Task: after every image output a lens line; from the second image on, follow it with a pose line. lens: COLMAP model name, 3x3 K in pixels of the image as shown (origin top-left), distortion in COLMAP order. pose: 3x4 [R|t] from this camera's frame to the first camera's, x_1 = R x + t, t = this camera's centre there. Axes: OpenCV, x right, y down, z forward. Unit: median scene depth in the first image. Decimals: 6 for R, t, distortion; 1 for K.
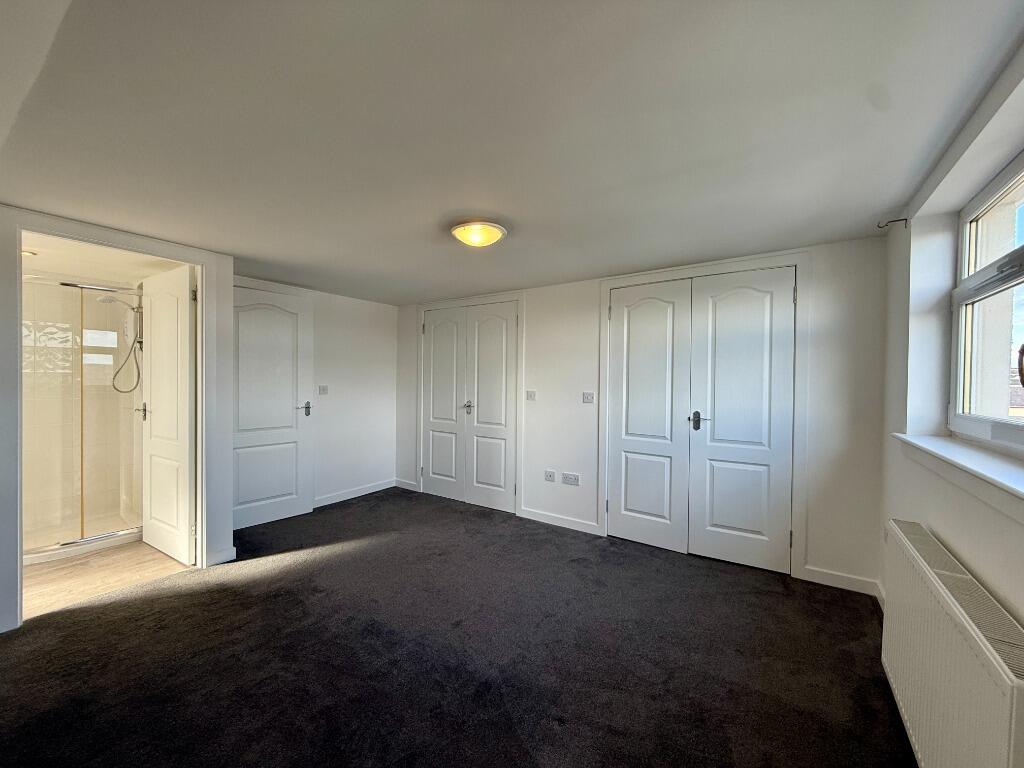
lens RADIAL K [[408.5, 0, 511.9], [0, 408.5, 384.9], [0, 0, 1]] dist [0.001819, -0.000438]
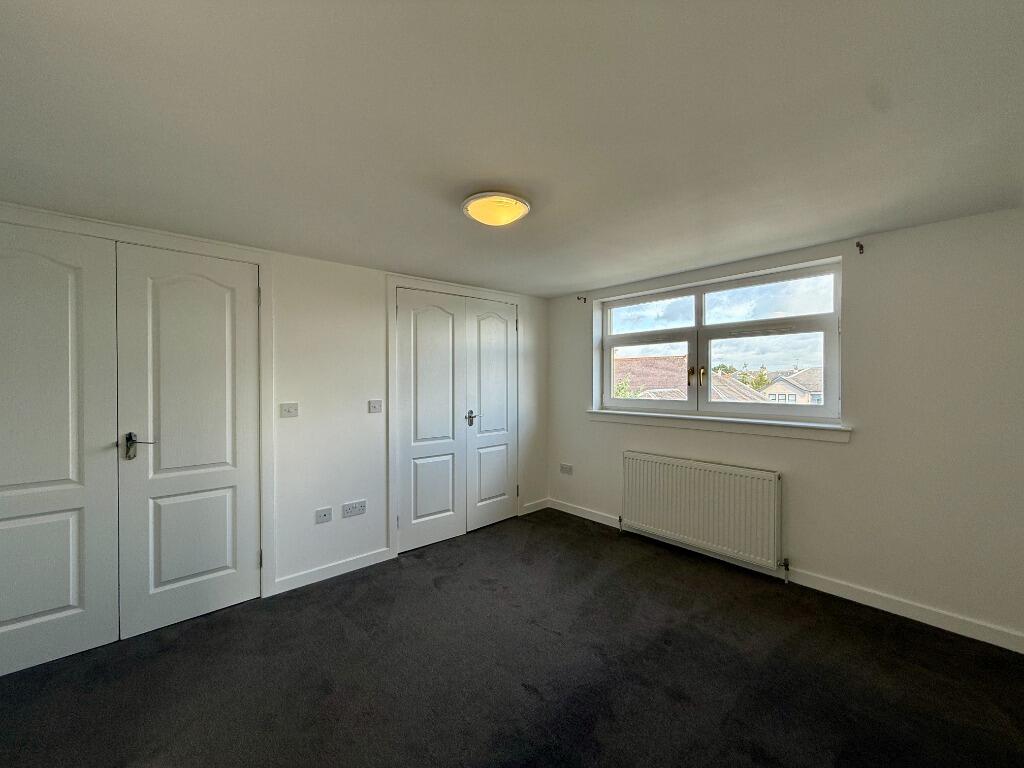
lens RADIAL K [[408.5, 0, 511.5], [0, 408.5, 382.1], [0, 0, 1]] dist [0.001819, -0.000438]
pose [[0.244701, -0.015598, 0.969473, -0.592708], [0.018901, 0.999757, 0.011315, -0.024778], [-0.969414, 0.015555, 0.244936, 0.526237]]
